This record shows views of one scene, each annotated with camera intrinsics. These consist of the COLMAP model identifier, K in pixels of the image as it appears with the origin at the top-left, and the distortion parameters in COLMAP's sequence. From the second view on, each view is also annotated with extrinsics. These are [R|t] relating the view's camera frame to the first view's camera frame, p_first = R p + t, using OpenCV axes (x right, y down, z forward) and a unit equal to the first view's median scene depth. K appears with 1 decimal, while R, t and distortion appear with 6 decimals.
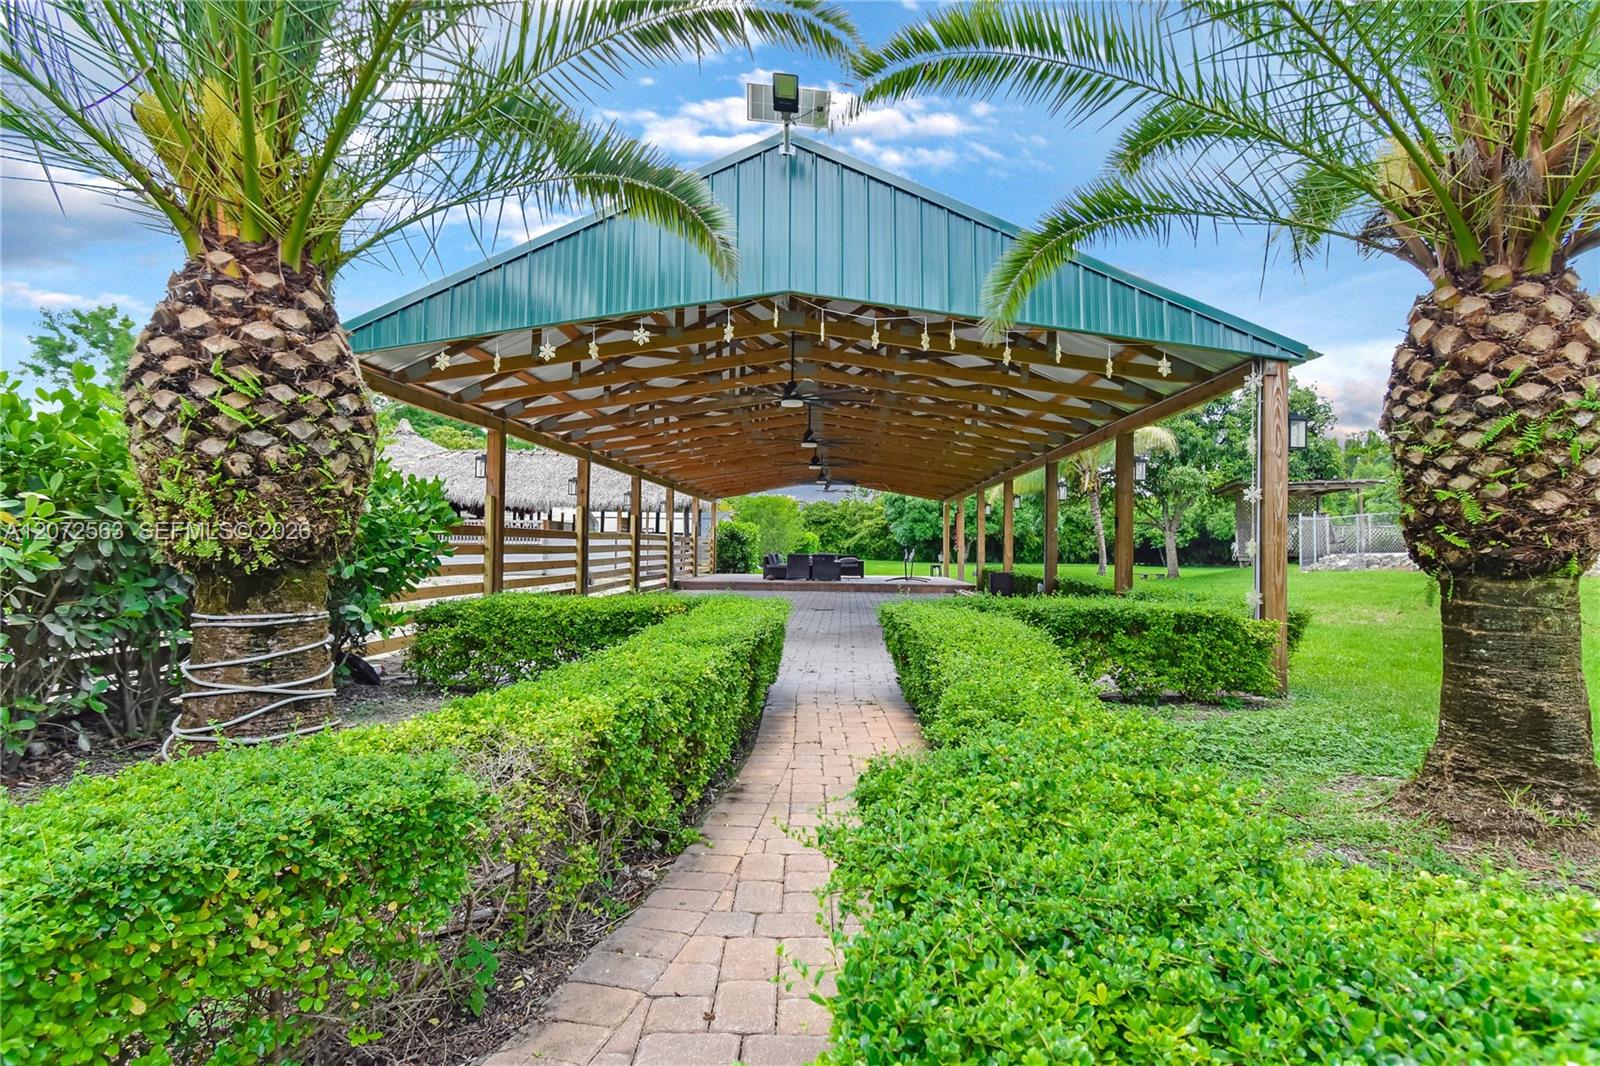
lens RADIAL K [[805.3, 0, 794.7], [0, 805.3, 539.5], [0, 0, 1]] dist [-0.000025, -0.000722]
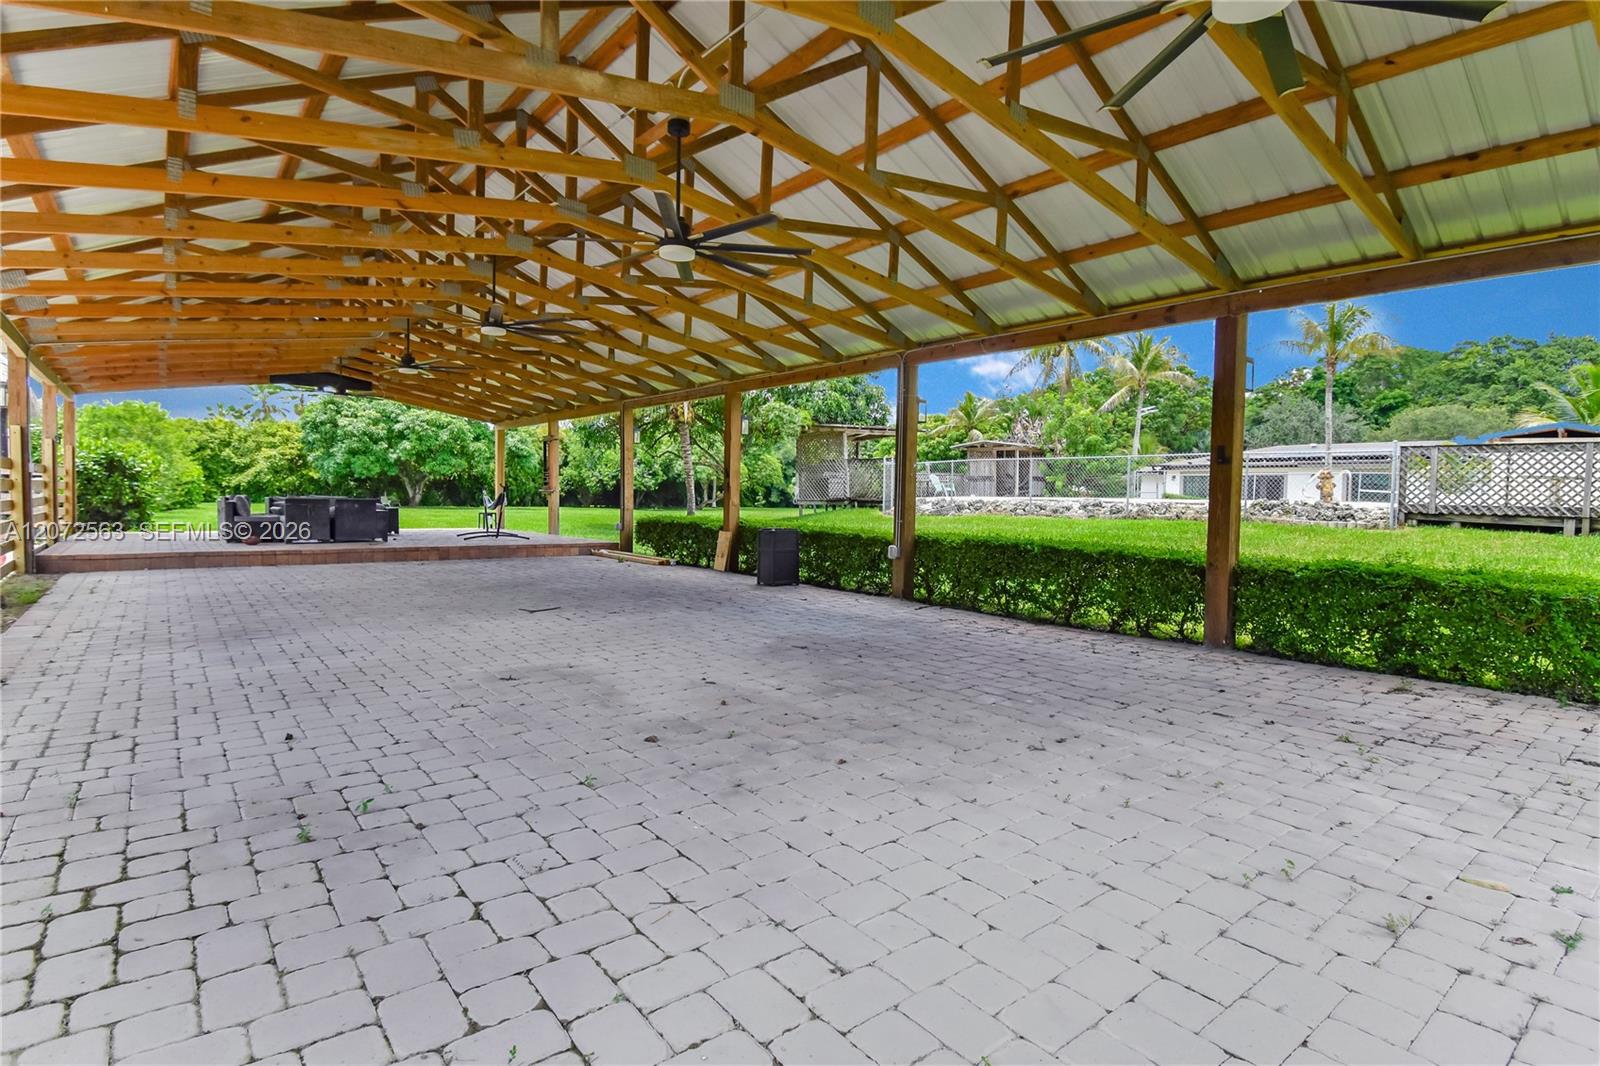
lens RADIAL K [[805.3, 0, 794.7], [0, 805.3, 539.5], [0, 0, 1]] dist [-0.000025, -0.000722]
pose [[0.748401, -0.035453, 0.662299, -0.093659], [-0.014058, 0.997498, 0.069281, 0.002165], [-0.663098, -0.061160, 0.746030, 0.259485]]
